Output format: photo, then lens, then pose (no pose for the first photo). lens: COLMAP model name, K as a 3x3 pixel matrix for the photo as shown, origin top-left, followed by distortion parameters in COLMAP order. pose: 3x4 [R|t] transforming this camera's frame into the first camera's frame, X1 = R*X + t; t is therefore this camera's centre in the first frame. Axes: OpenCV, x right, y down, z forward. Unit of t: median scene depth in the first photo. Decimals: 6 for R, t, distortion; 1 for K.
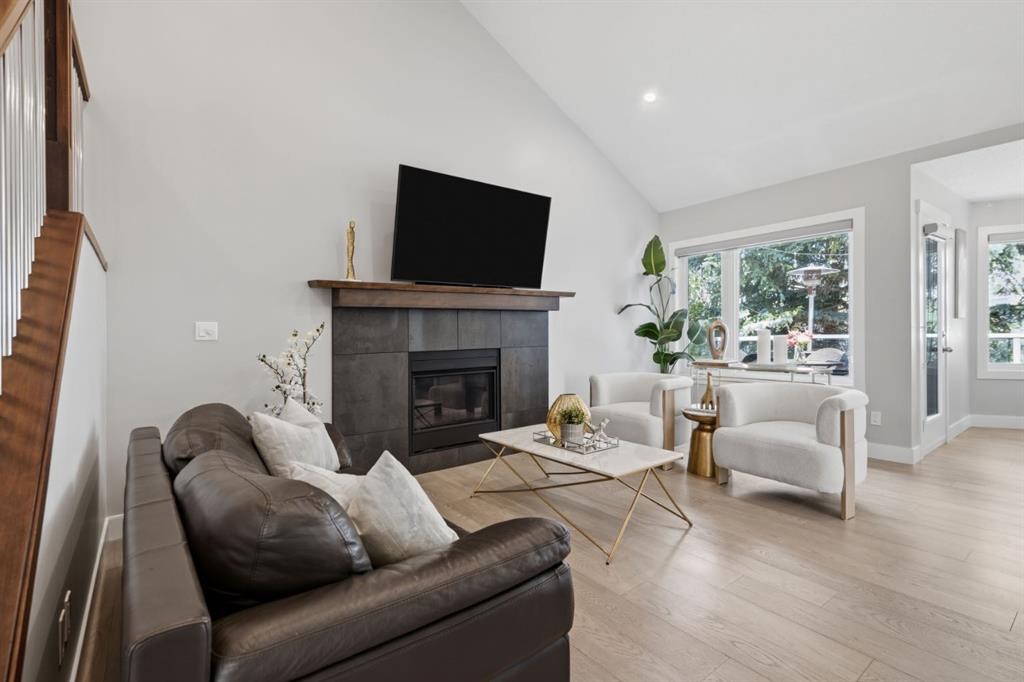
lens RADIAL K [[480.8, 0, 512.0], [0, 480.8, 341.0], [0, 0, 1]] dist [-0.001059, -0.000015]
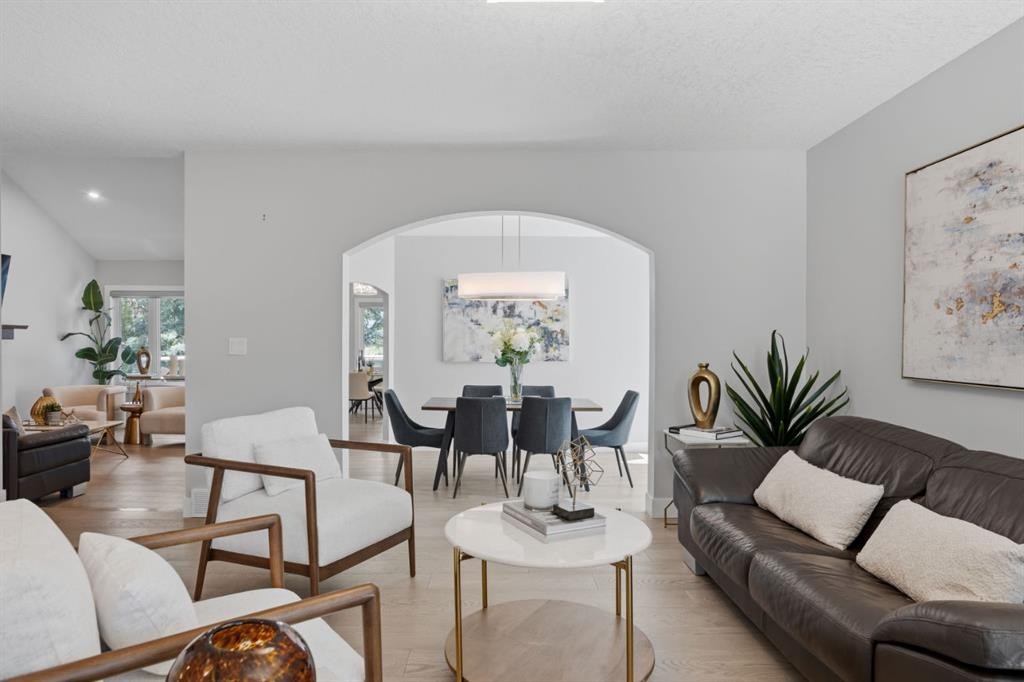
lens RADIAL K [[636.9, 0, 508.4], [0, 636.9, 349.1], [0, 0, 1]] dist [-0.011088, 0.000023]
pose [[0.608988, 0.003990, 0.793169, -0.490682], [0.006459, 0.999929, -0.009990, -0.013524], [-0.793153, 0.011207, 0.608919, -1.206026]]
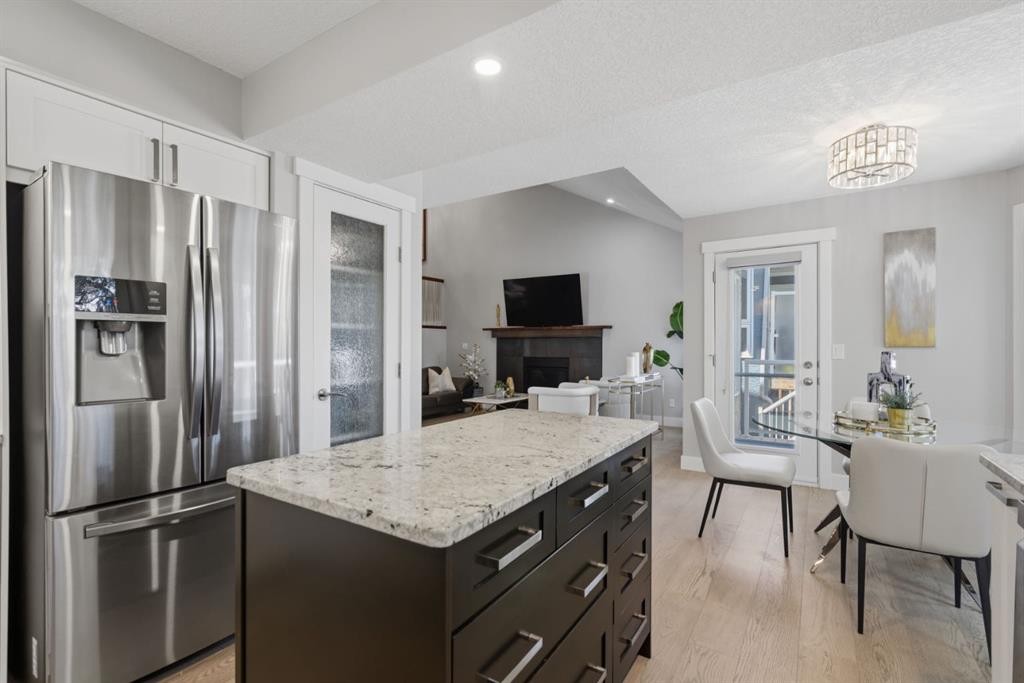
lens RADIAL K [[485.8, 0, 502.3], [0, 485.8, 342.9], [0, 0, 1]] dist [0.004571, 0.000404]
pose [[0.314758, 0.010924, -0.949109, 1.768876], [-0.029904, 0.999552, 0.001587, -0.039786], [0.948701, 0.027883, 0.314944, 0.178812]]
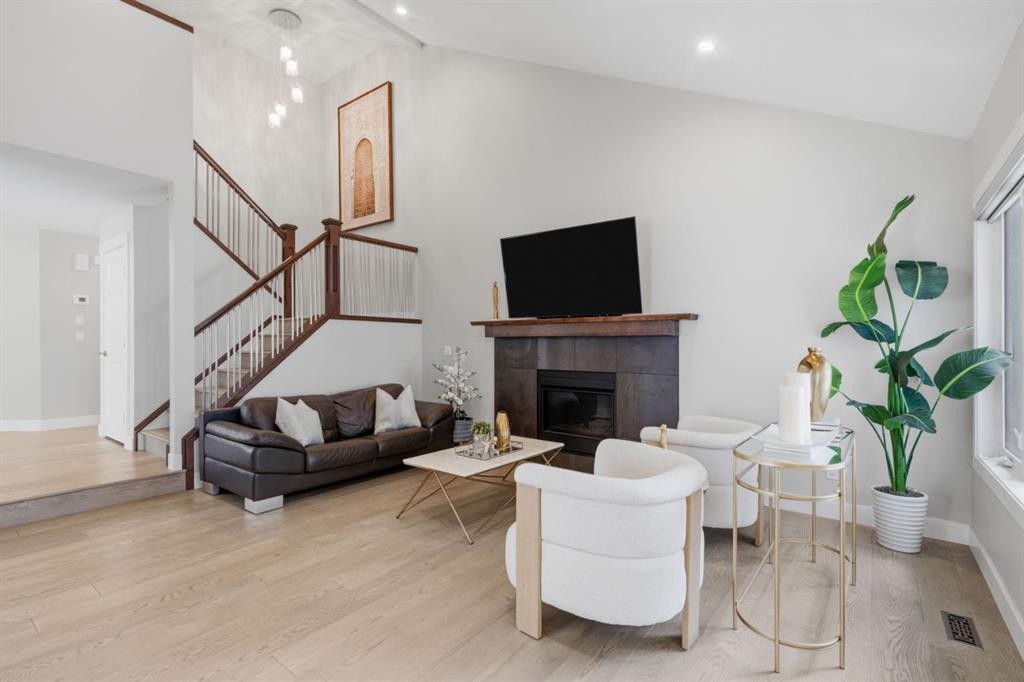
lens RADIAL K [[472.4, 0, 506.6], [0, 472.4, 347.3], [0, 0, 1]] dist [0.002979, 0.000258]
pose [[0.245325, 0.018828, -0.969258, 0.958796], [-0.030388, 0.999469, 0.011724, -0.047485], [0.968965, 0.026578, 0.245767, 0.555485]]
